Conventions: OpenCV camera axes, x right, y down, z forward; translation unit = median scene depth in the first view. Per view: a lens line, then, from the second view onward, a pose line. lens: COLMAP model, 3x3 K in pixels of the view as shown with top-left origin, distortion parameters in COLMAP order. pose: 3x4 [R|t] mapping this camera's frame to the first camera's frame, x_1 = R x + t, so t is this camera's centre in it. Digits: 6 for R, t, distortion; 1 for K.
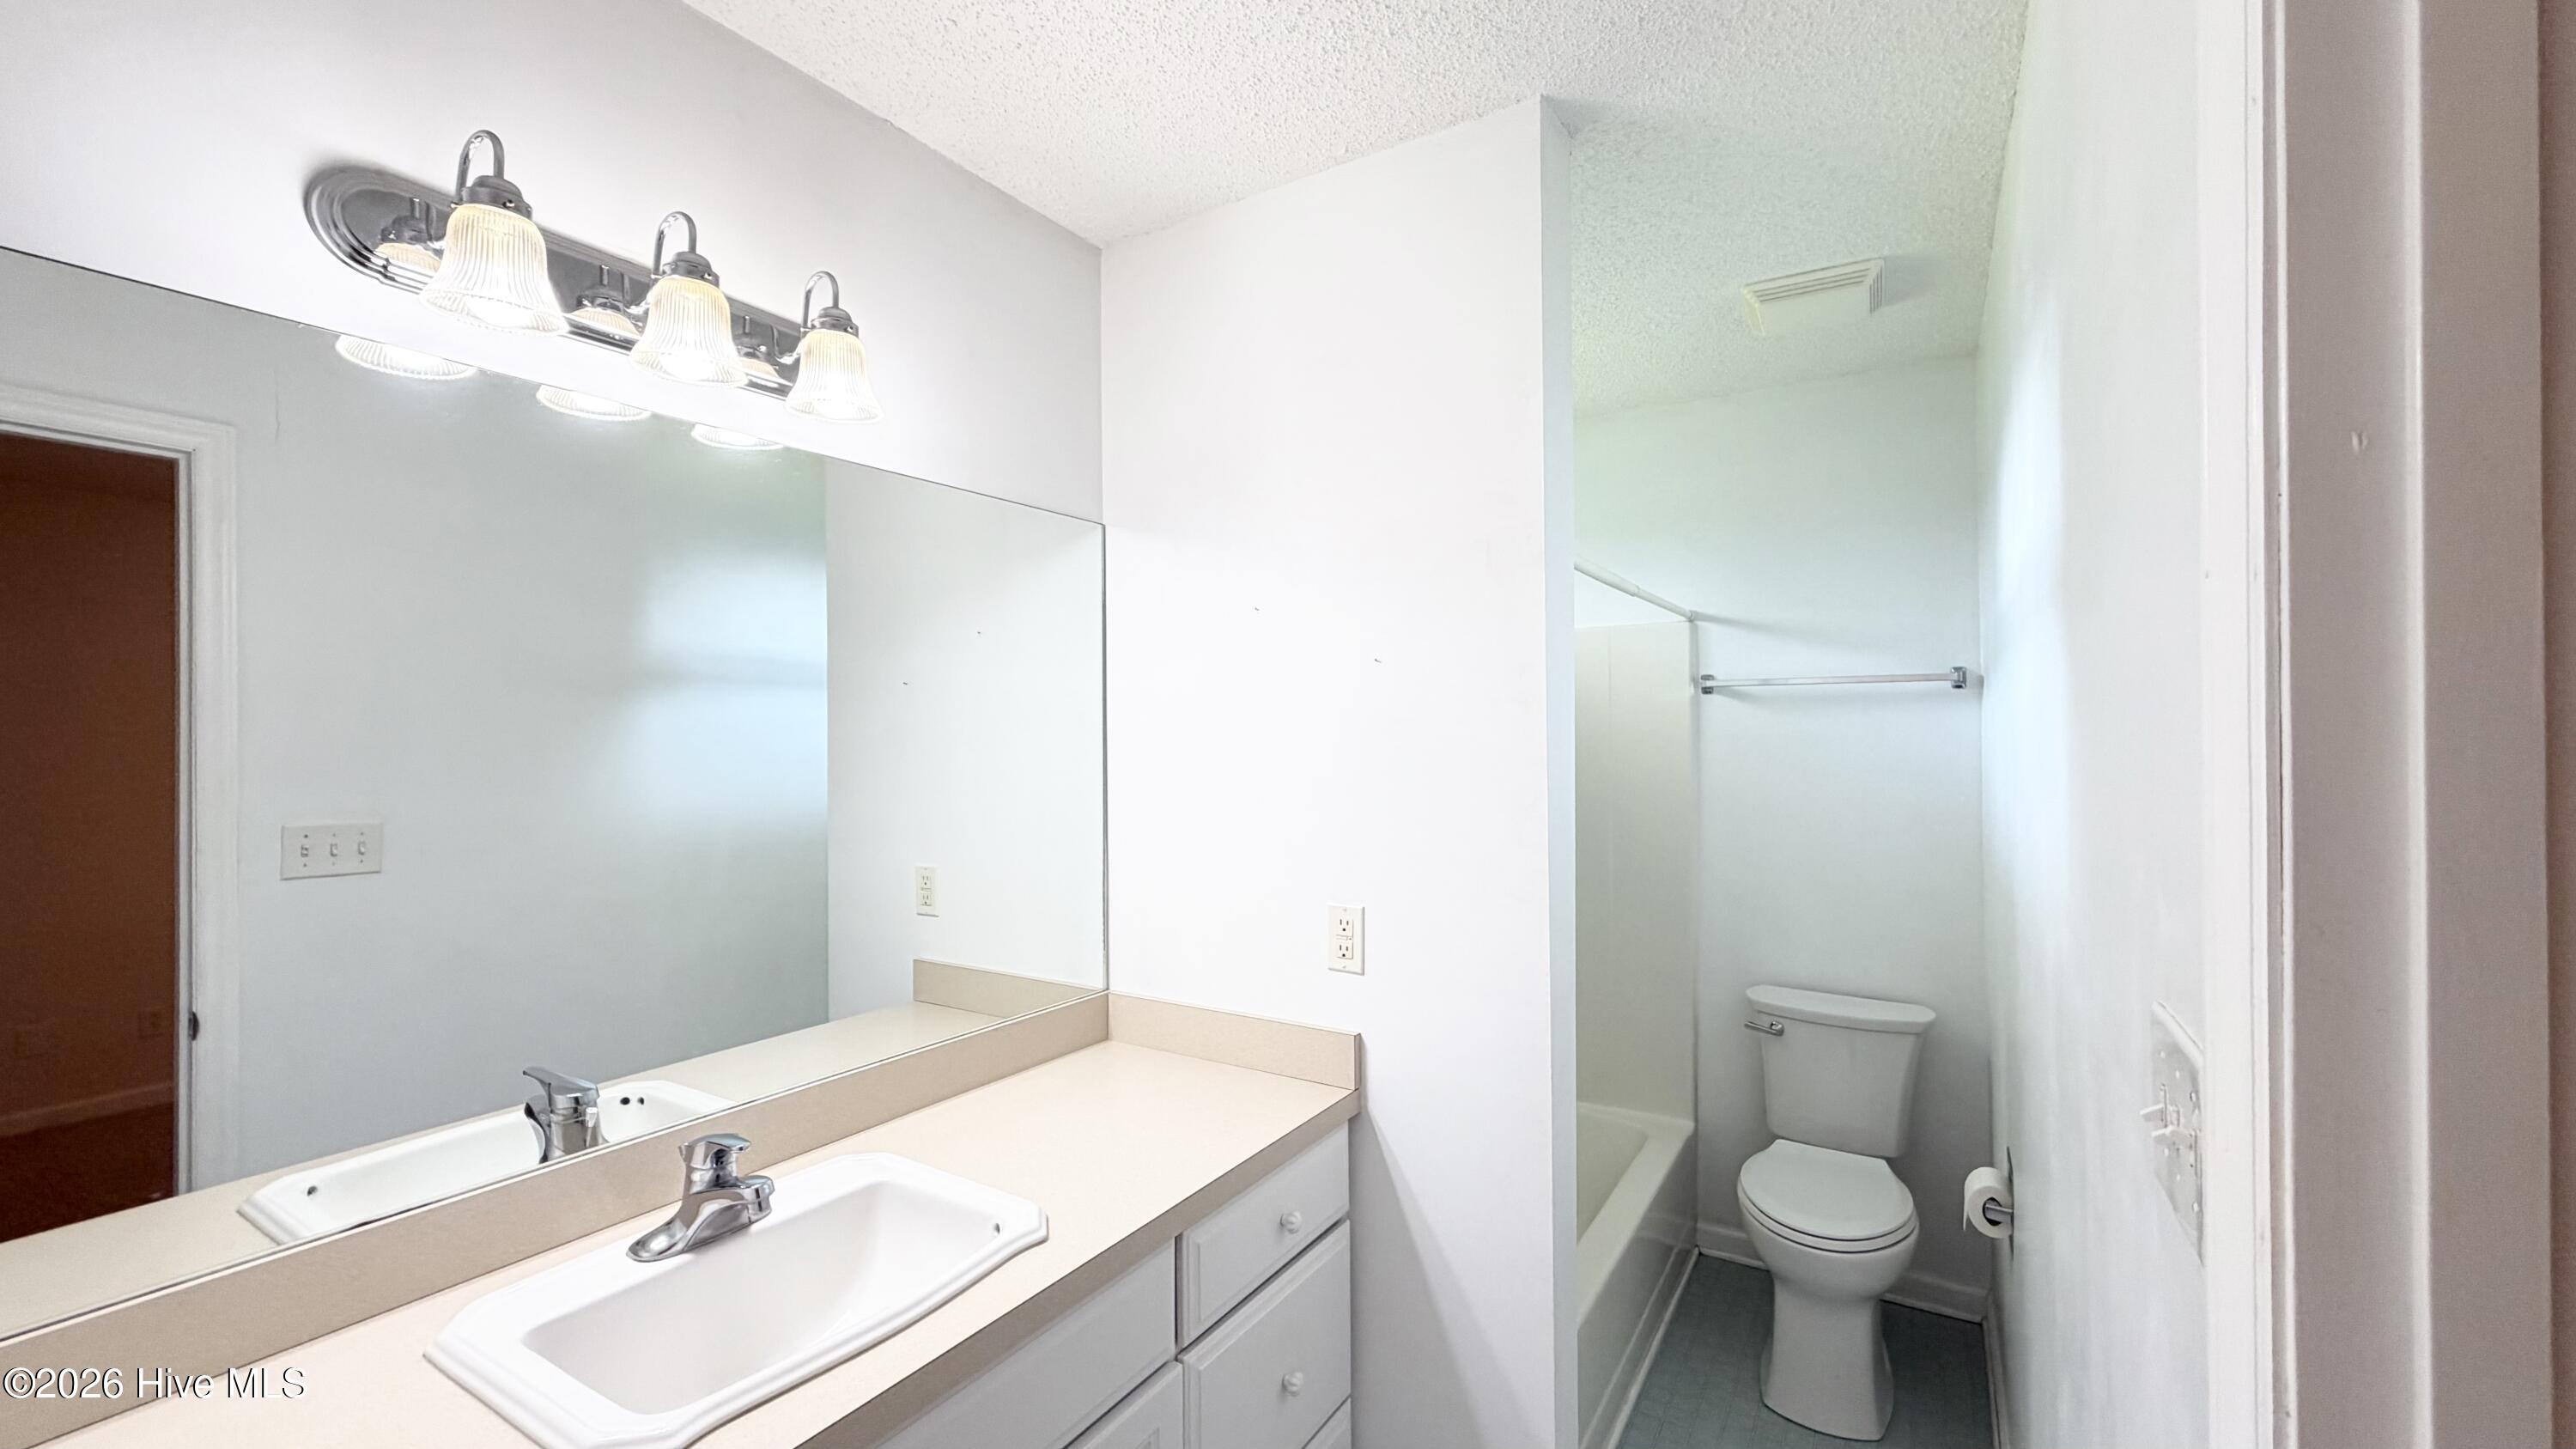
lens RADIAL K [[1027.4, 0, 1269.0], [0, 1027.4, 729.8], [0, 0, 1]] dist [0.002169, 0.000103]
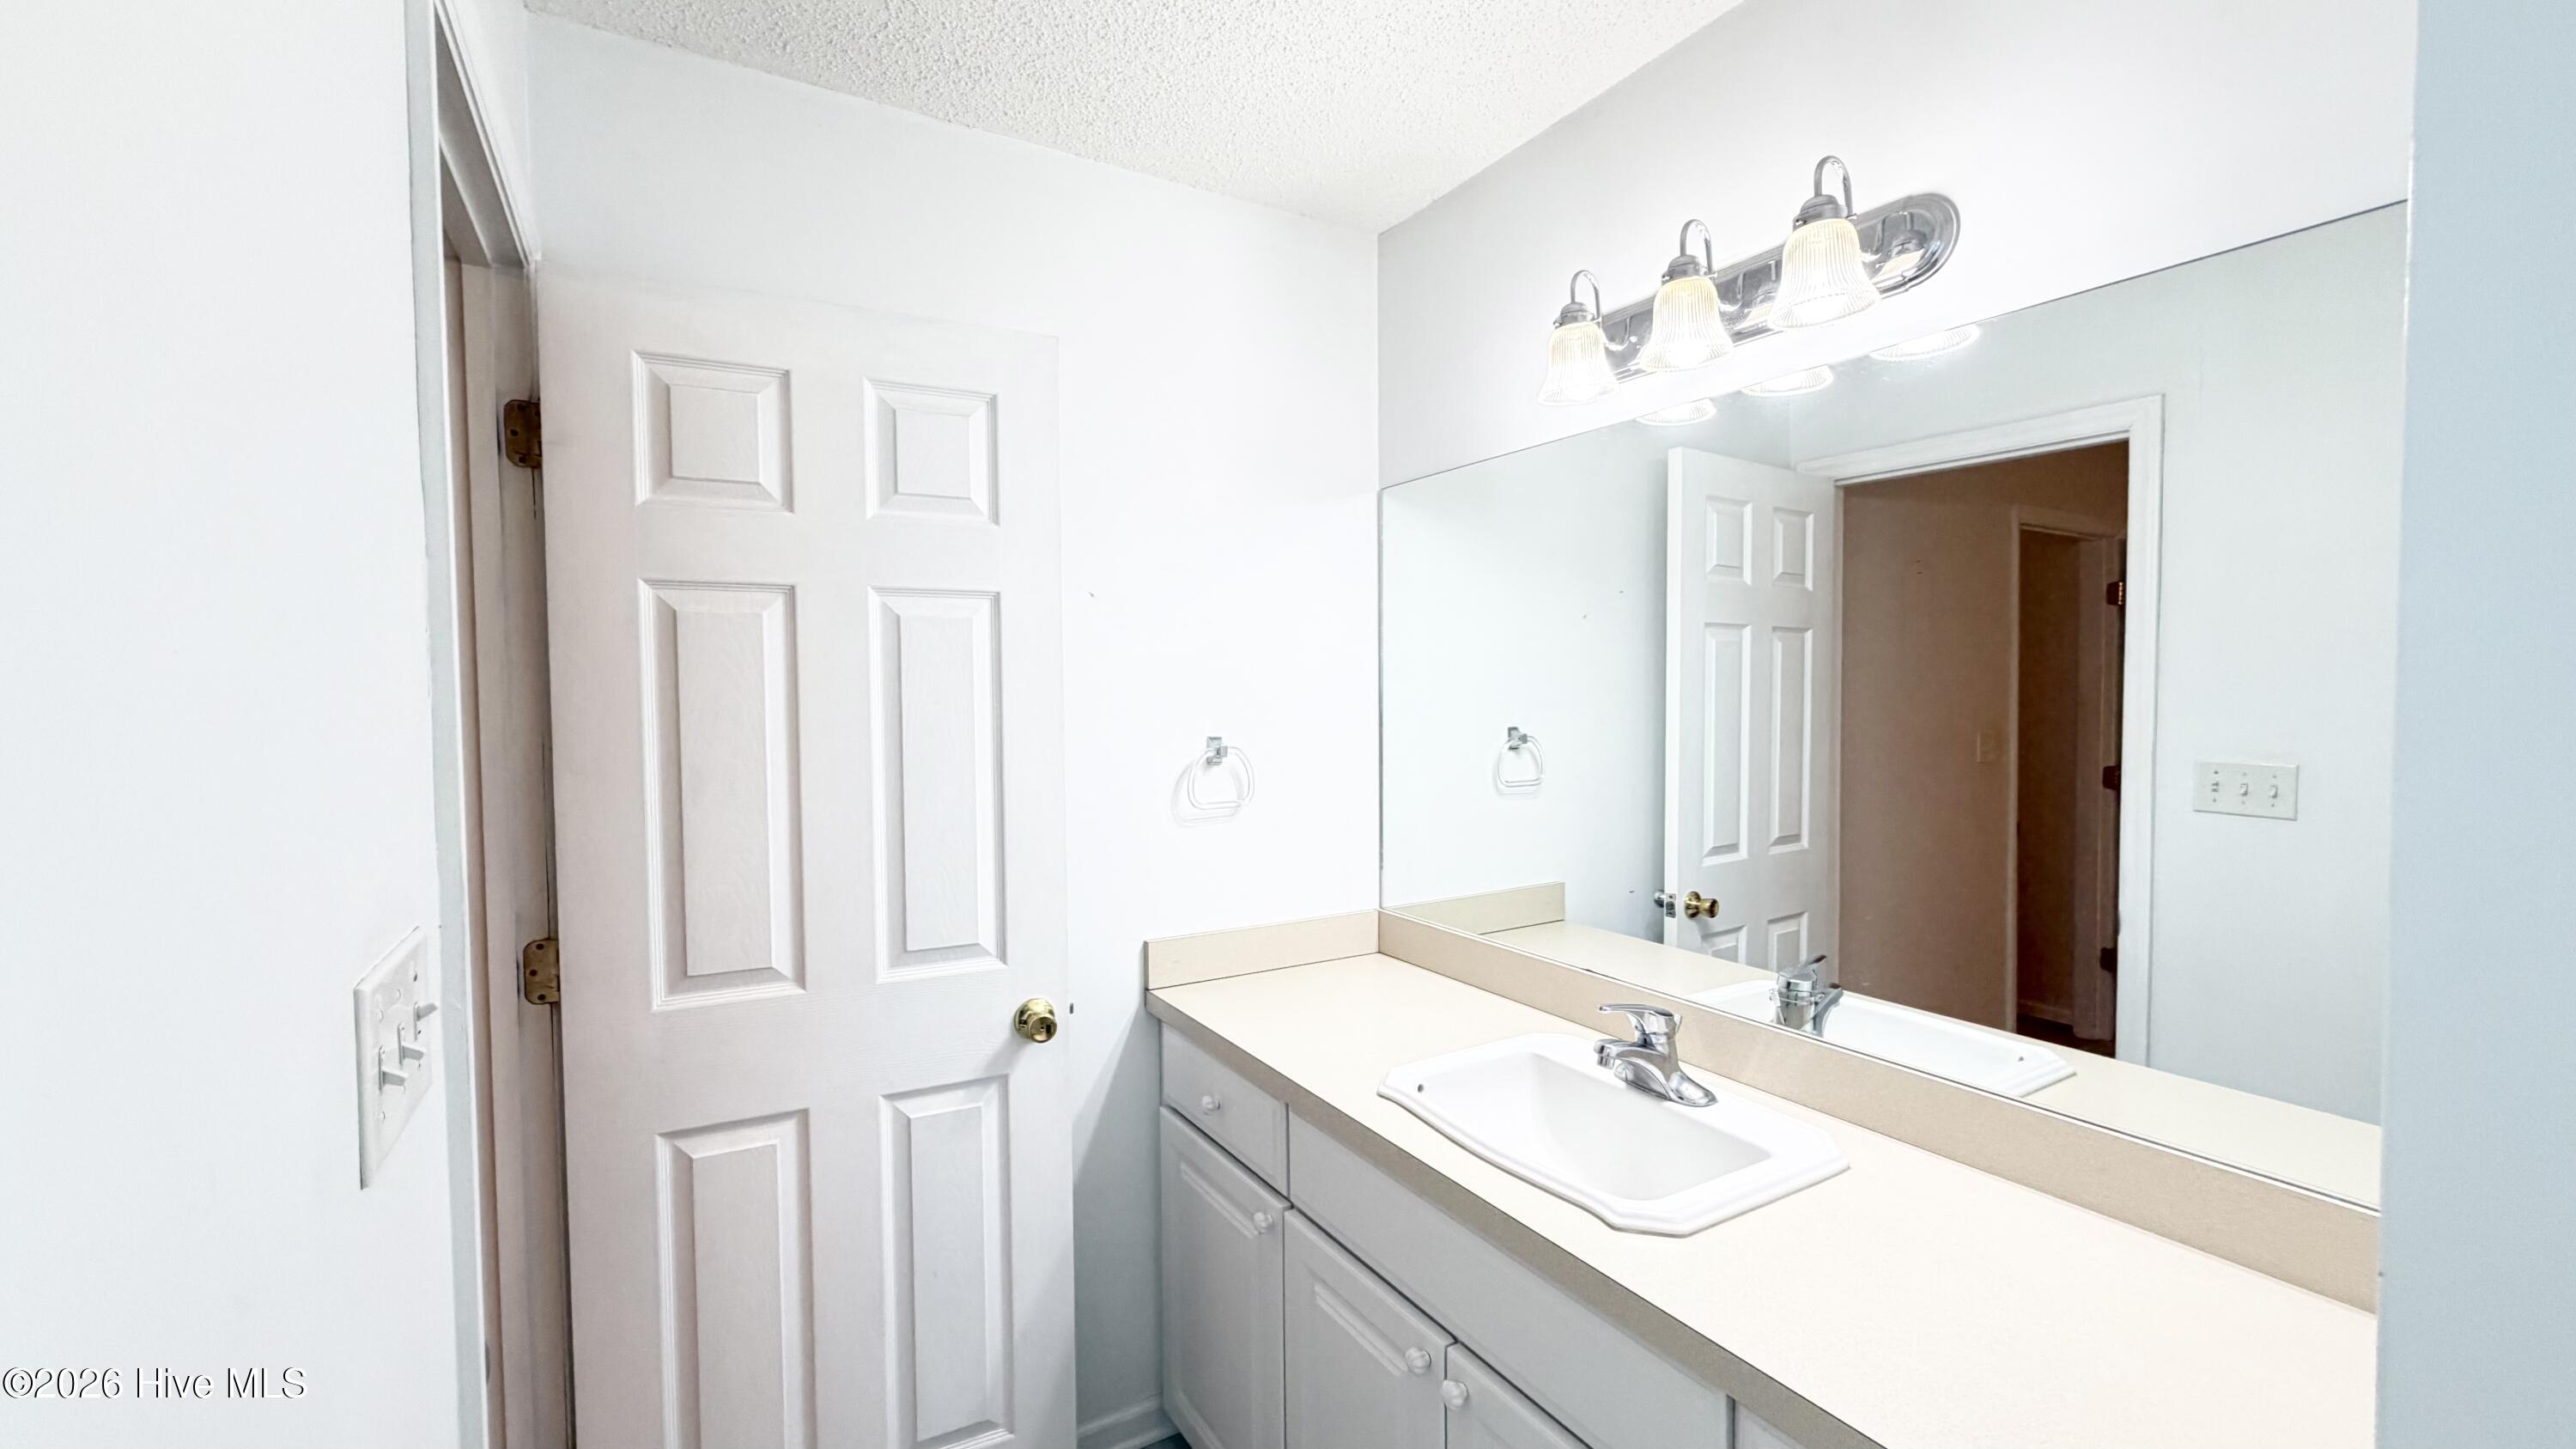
lens RADIAL K [[1027.4, 0, 1307.9], [0, 1027.4, 729.0], [0, 0, 1]] dist [0.002169, 0.000103]
pose [[-0.430091, 0.042501, -0.901785, 0.544355], [0.008145, 0.999033, 0.043200, 0.011221], [0.902749, 0.011235, -0.430021, 0.886368]]
